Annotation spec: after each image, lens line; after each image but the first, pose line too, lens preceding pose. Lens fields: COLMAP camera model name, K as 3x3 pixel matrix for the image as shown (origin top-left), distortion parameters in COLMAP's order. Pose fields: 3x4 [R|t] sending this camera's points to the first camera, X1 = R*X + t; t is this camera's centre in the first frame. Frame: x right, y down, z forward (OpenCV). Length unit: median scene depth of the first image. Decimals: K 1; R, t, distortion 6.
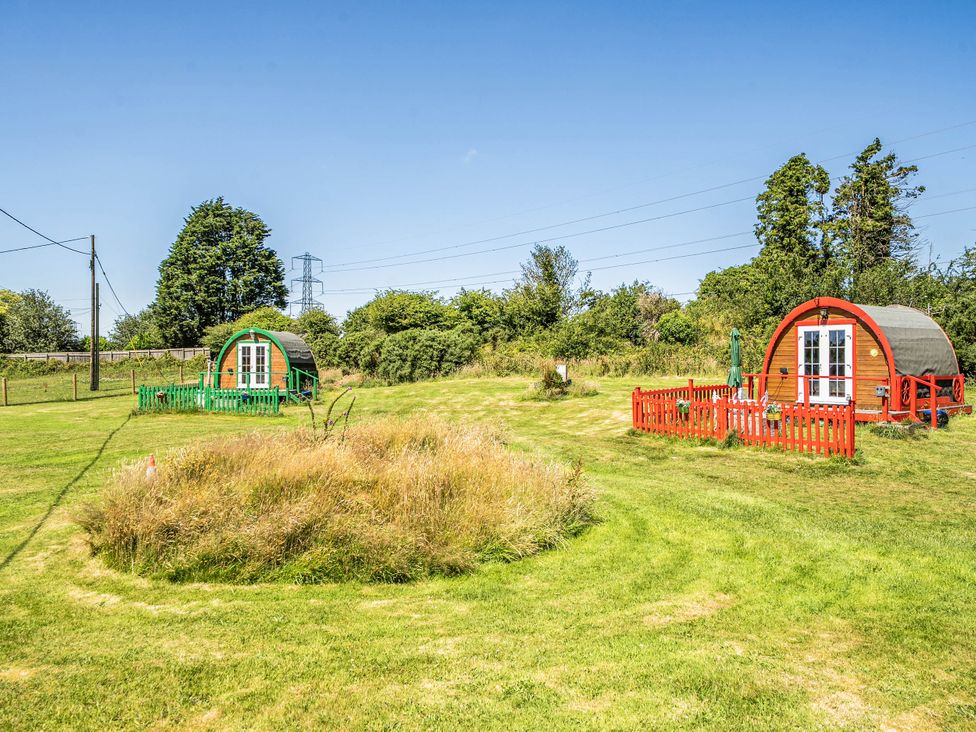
lens RADIAL K [[700.1, 0, 488.0], [0, 700.1, 366.0], [0, 0, 1]] dist [-0.001027, 0.001867]
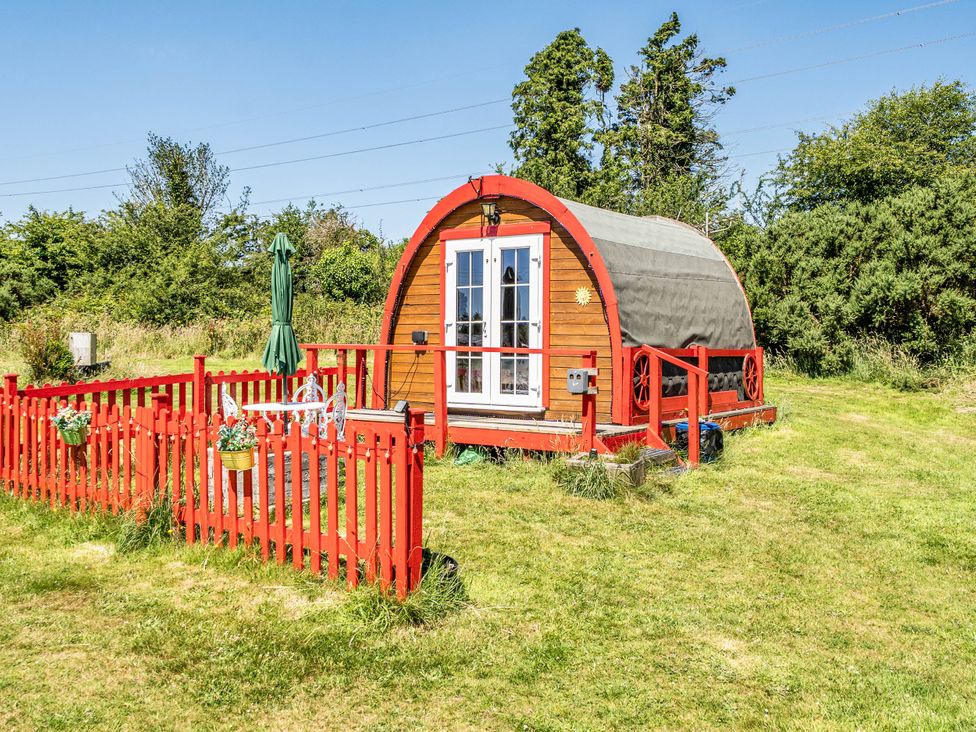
lens RADIAL K [[935.7, 0, 489.0], [0, 935.7, 350.6], [0, 0, 1]] dist [-0.001844, -0.000459]
pose [[0.959893, 0.002562, 0.280354, 0.205808], [-0.003209, 0.999993, 0.001848, 0.009730], [-0.280347, -0.002674, 0.959895, 0.277258]]
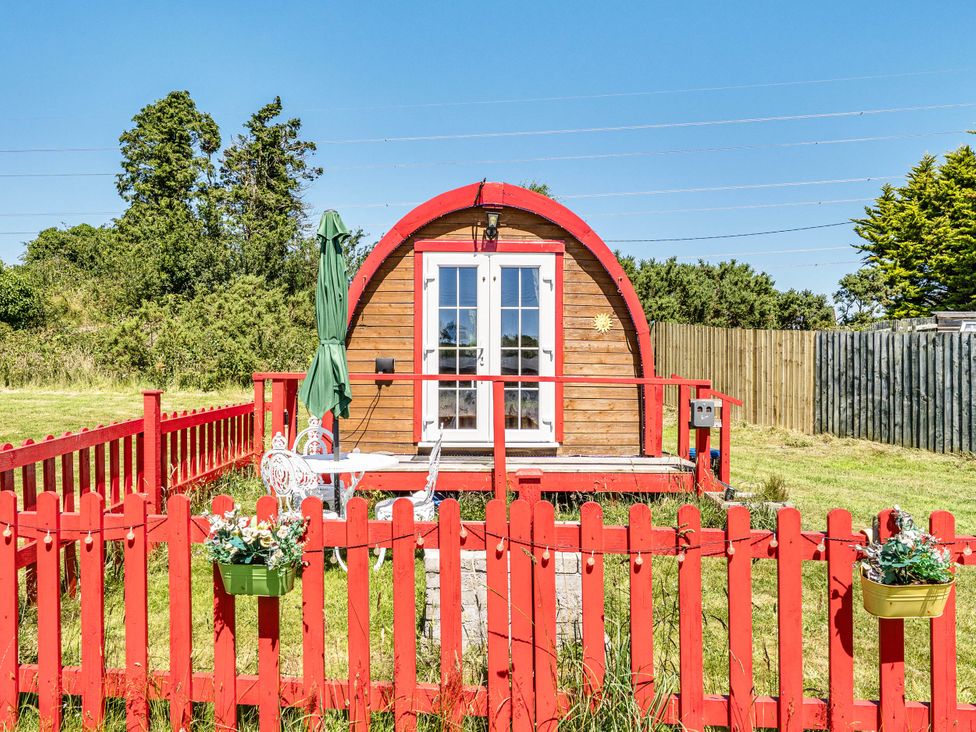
lens RADIAL K [[700.1, 0, 488.0], [0, 700.1, 366.0], [0, 0, 1]] dist [-0.001027, 0.001867]
pose [[0.616035, 0.014386, 0.787588, 0.108366], [0.000740, 0.999822, -0.018842, 0.009931], [-0.787719, 0.012190, 0.615914, 0.503624]]
